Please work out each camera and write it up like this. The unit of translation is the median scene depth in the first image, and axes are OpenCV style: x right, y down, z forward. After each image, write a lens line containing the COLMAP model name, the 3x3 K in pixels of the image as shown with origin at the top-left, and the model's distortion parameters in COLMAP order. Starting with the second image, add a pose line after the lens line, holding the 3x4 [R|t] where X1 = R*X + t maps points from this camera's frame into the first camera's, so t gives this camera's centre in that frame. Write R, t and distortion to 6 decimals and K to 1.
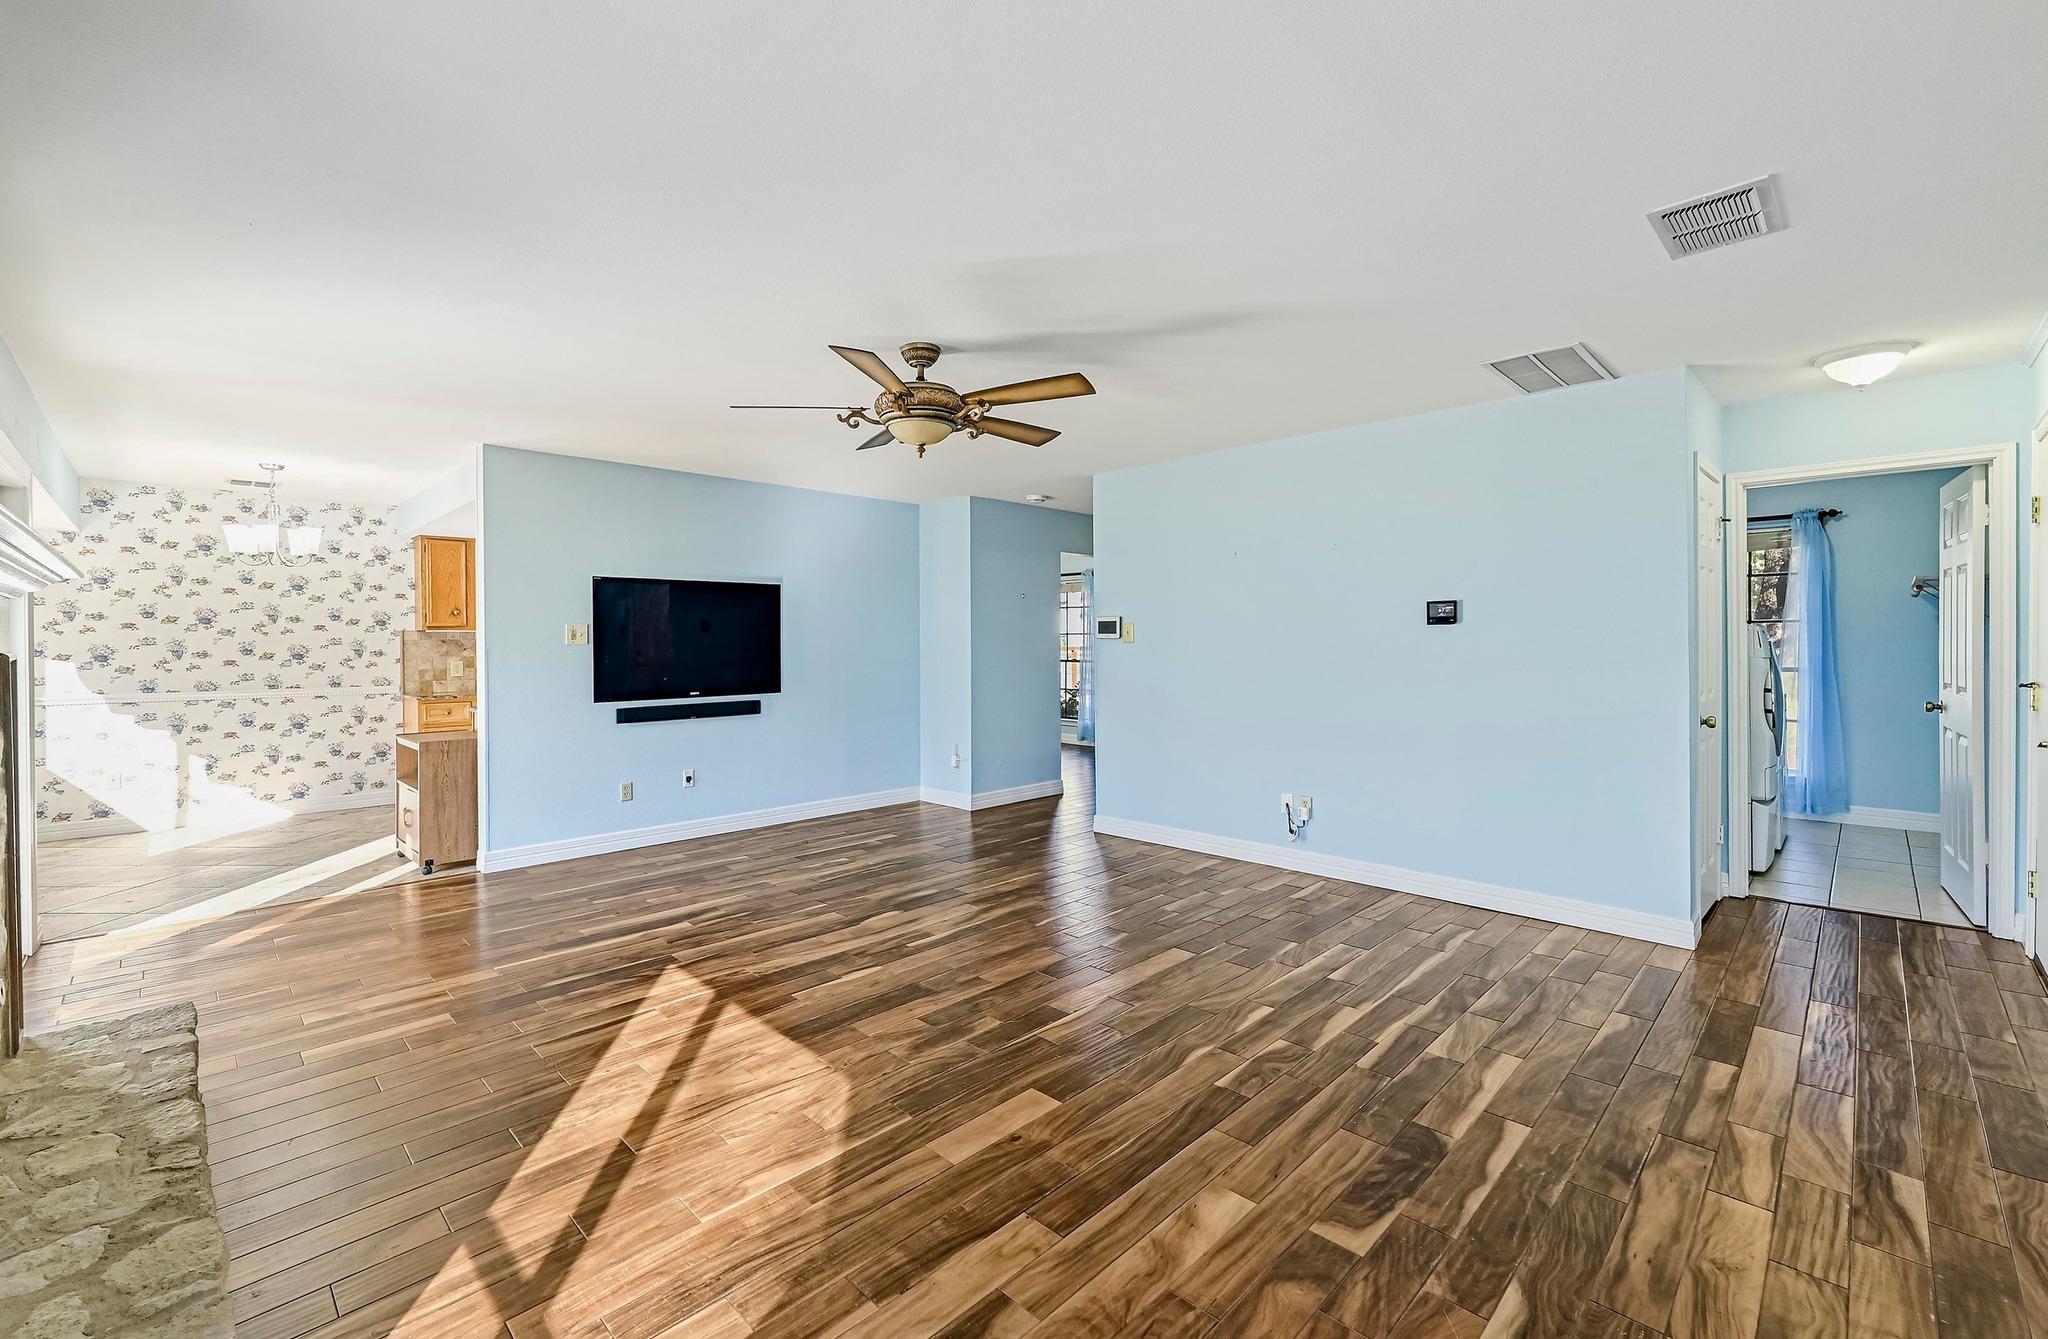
lens RADIAL K [[903.1, 0, 999.5], [0, 903.1, 634.9], [0, 0, 1]] dist [0.000087, -0.000759]
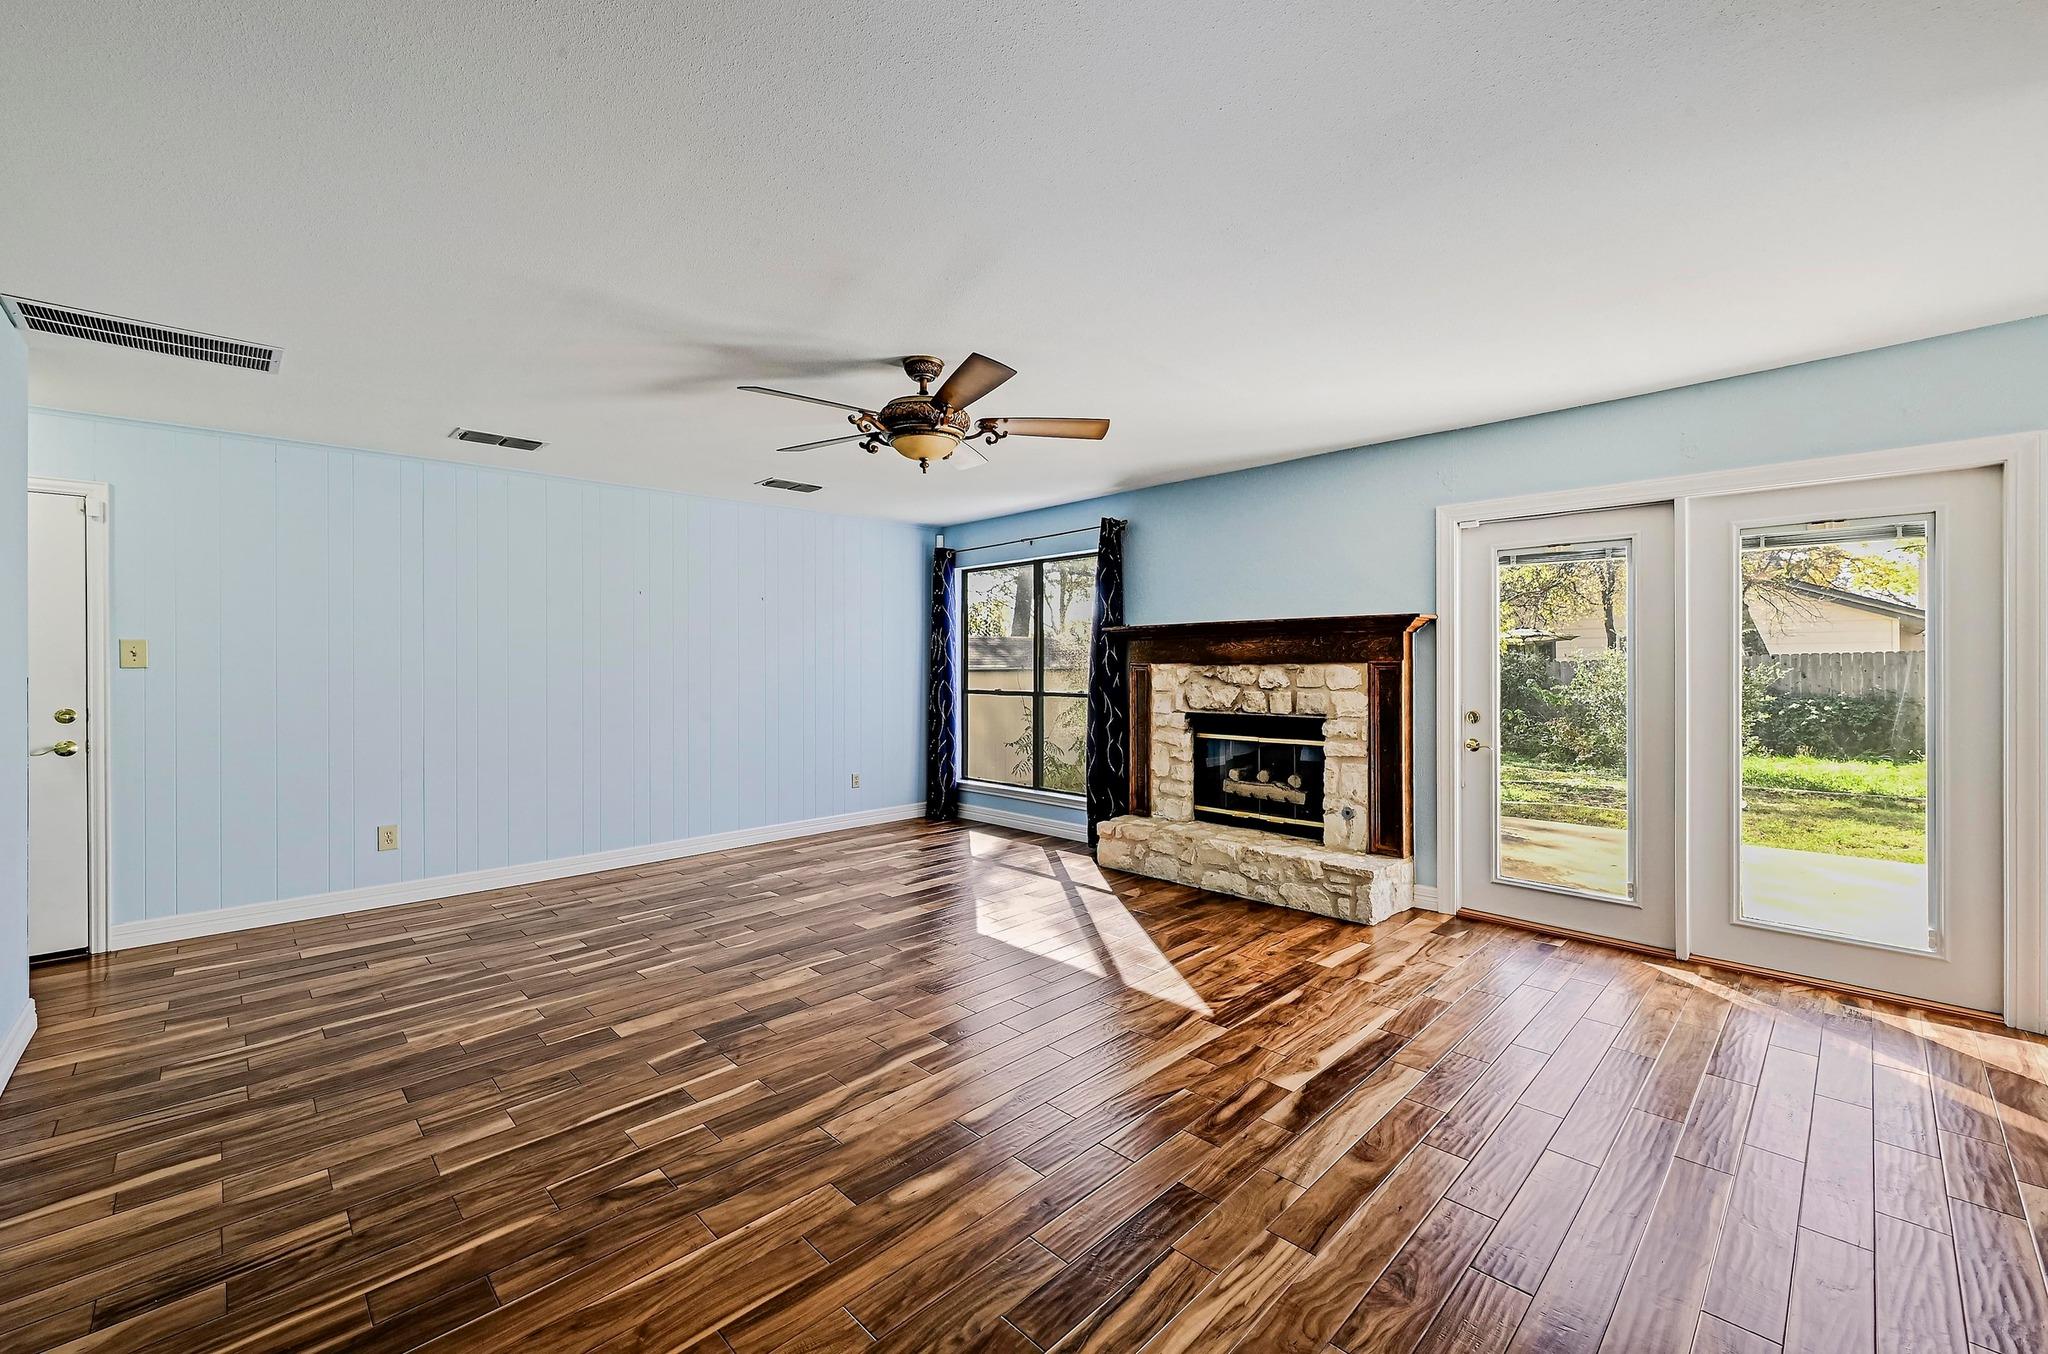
lens RADIAL K [[844.0, 0, 1021.9], [0, 844.0, 673.1], [0, 0, 1]] dist [0.001349, -0.001362]
pose [[-0.999908, 0.012403, -0.005435, -0.210030], [0.012348, 0.999873, 0.010112, 0.015252], [0.005559, 0.010044, -0.999934, 2.182822]]
